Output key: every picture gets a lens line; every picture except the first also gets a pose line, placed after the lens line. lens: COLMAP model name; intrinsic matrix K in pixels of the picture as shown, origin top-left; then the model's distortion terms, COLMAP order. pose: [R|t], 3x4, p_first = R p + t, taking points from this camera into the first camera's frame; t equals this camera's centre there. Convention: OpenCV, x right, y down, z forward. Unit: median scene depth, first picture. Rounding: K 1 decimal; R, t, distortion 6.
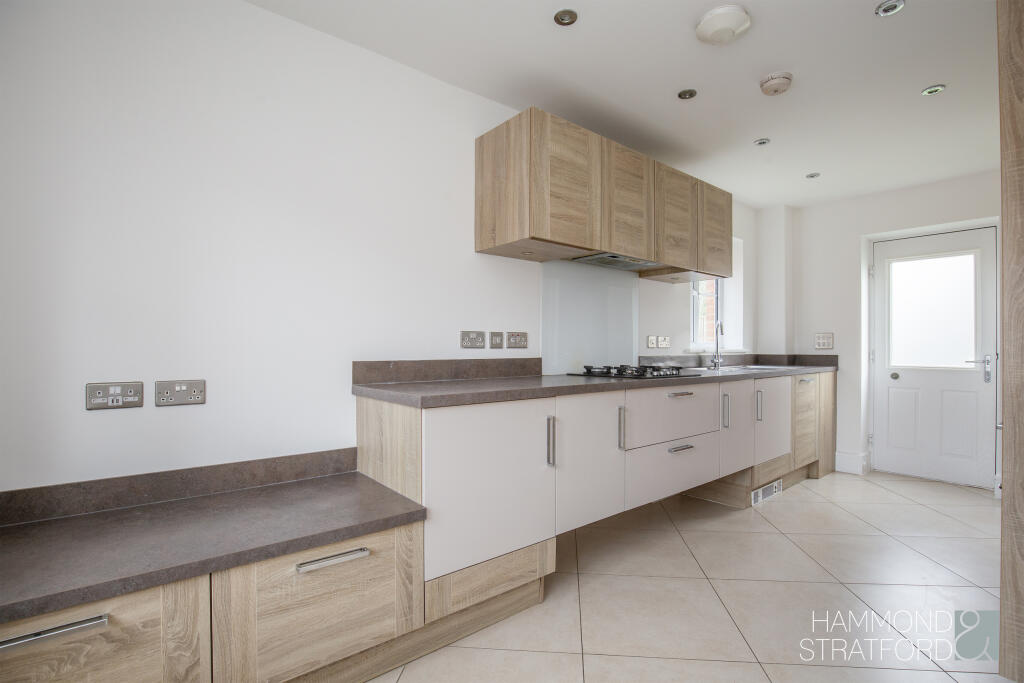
lens RADIAL K [[488.5, 0, 515.0], [0, 488.5, 346.9], [0, 0, 1]] dist [-0.001909, 0.000182]
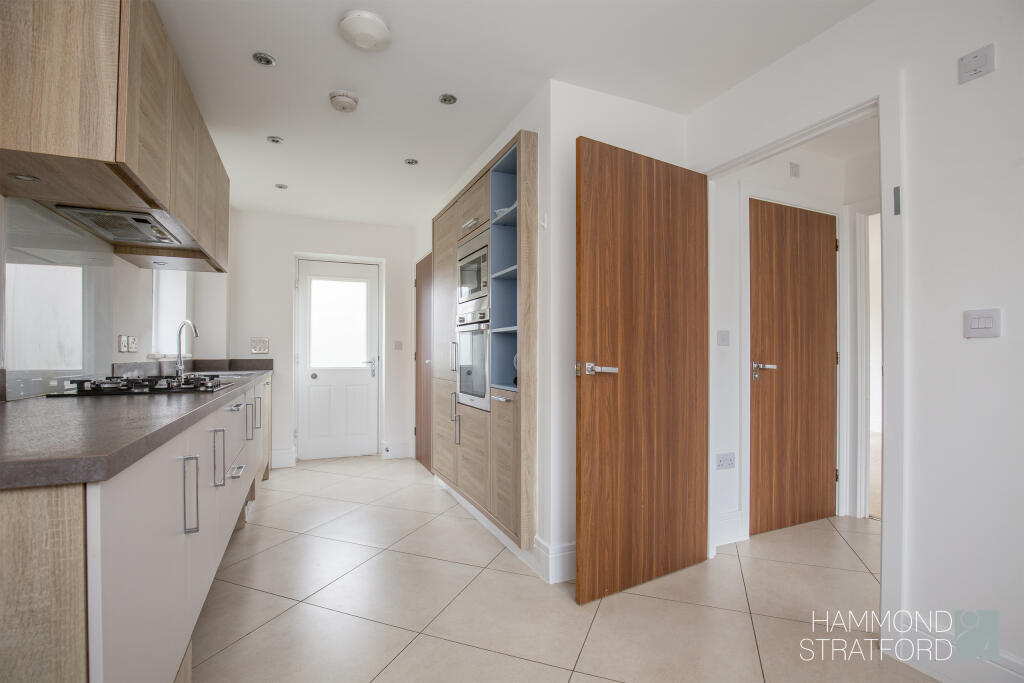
lens RADIAL K [[488.5, 0, 515.9], [0, 488.5, 346.7], [0, 0, 1]] dist [-0.001909, 0.000182]
pose [[0.275297, 0.010456, 0.961302, -0.236534], [0.004079, 0.999919, -0.012044, 0.004856], [-0.961350, 0.007237, 0.275232, 0.220813]]
